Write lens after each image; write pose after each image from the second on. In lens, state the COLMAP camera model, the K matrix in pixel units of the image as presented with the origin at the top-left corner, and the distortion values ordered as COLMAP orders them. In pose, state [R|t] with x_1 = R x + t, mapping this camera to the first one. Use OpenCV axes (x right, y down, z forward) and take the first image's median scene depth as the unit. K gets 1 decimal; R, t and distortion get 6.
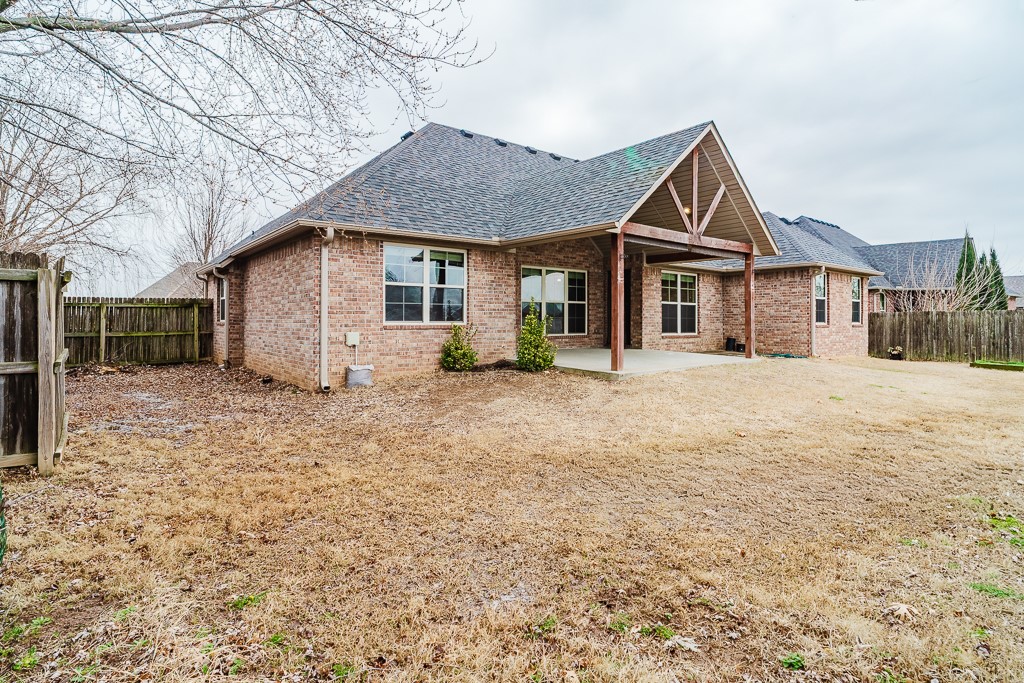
lens RADIAL K [[529.1, 0, 513.2], [0, 529.1, 325.1], [0, 0, 1]] dist [-0.004840, -0.000087]
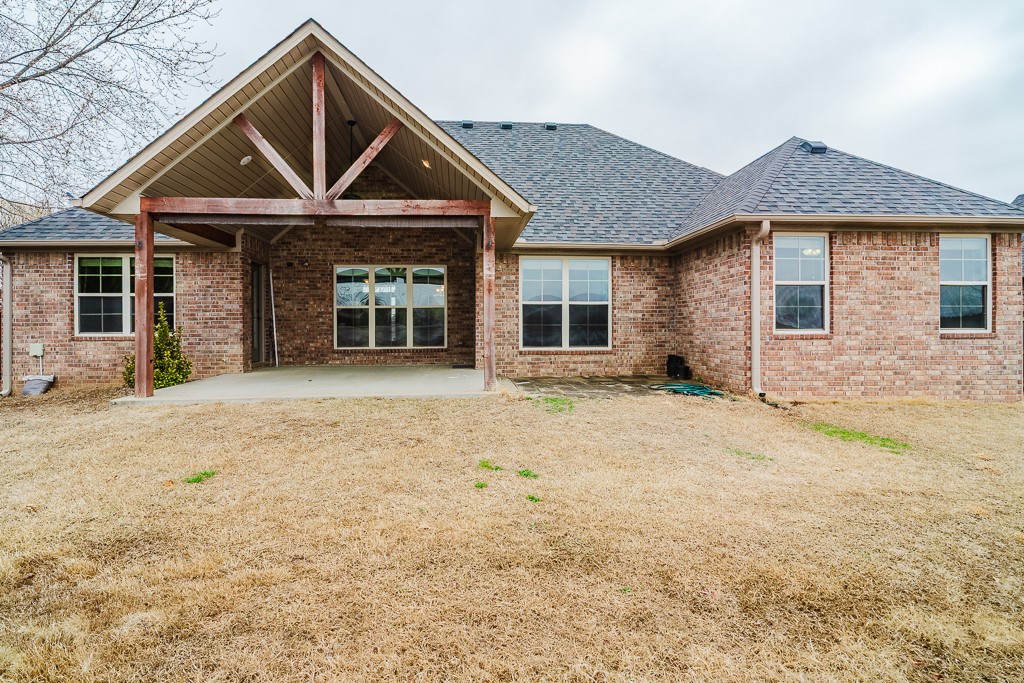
lens RADIAL K [[527.0, 0, 509.4], [0, 527.0, 340.7], [0, 0, 1]] dist [-0.003042, -0.000578]
pose [[0.825820, 0.002163, -0.563930, 0.906327], [0.002746, 0.999965, 0.007856, 0.002121], [0.563928, -0.008036, 0.825785, 0.581029]]
